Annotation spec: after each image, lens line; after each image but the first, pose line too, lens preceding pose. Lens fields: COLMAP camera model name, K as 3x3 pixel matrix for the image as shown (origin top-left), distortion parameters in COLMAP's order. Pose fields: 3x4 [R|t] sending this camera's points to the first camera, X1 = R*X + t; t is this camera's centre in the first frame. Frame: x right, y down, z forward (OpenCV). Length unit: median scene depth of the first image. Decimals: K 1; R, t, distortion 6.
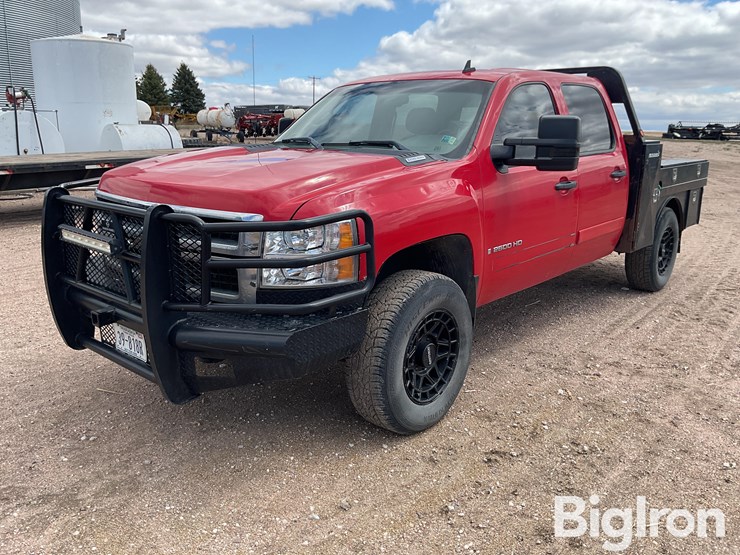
lens RADIAL K [[615.6, 0, 371.3], [0, 615.6, 274.6], [0, 0, 1]] dist [0.055177, -0.123807]
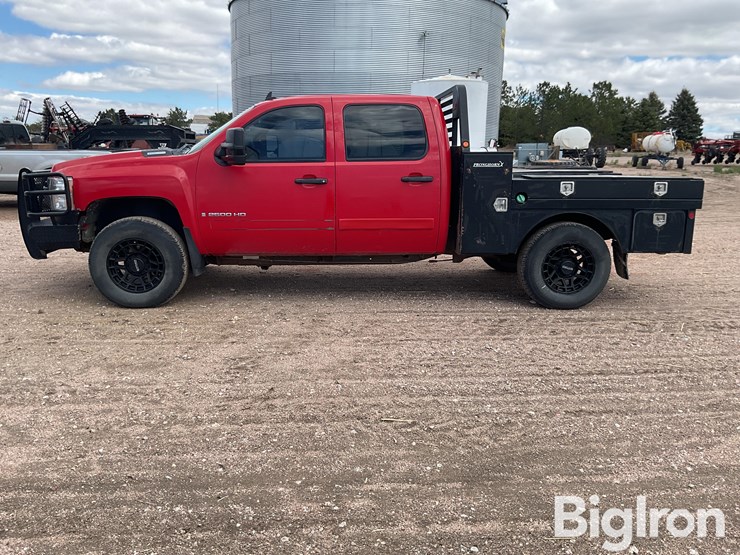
lens RADIAL K [[613.0, 0, 370.0], [0, 613.0, 277.5], [0, 0, 1]] dist [0.093495, -0.187535]
pose [[0.695416, 0.144105, -0.704010, 1.372179], [-0.171575, 0.984649, 0.032069, -0.004189], [0.697824, 0.098489, 0.709465, 0.165626]]
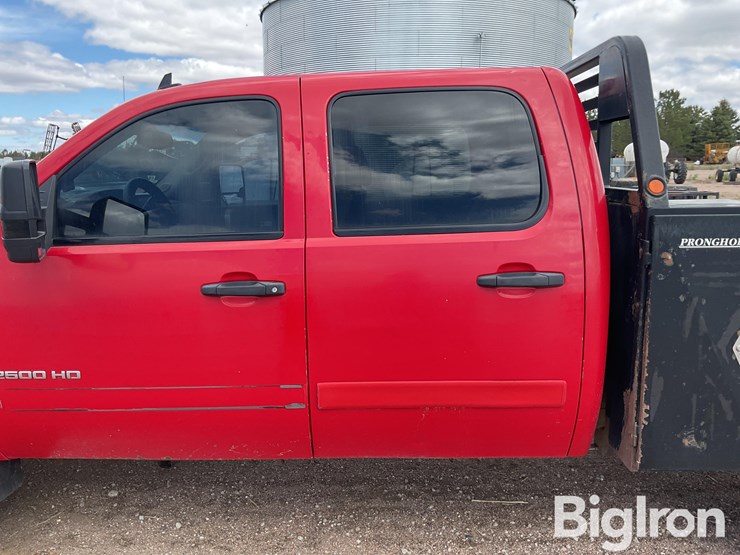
lens RADIAL K [[613.0, 0, 370.0], [0, 613.0, 277.5], [0, 0, 1]] dist [0.093495, -0.187535]
pose [[0.635662, 0.118339, -0.762843, 0.790381], [-0.161940, 0.986634, 0.018114, -0.177387], [0.754791, 0.112021, 0.646330, 0.732504]]
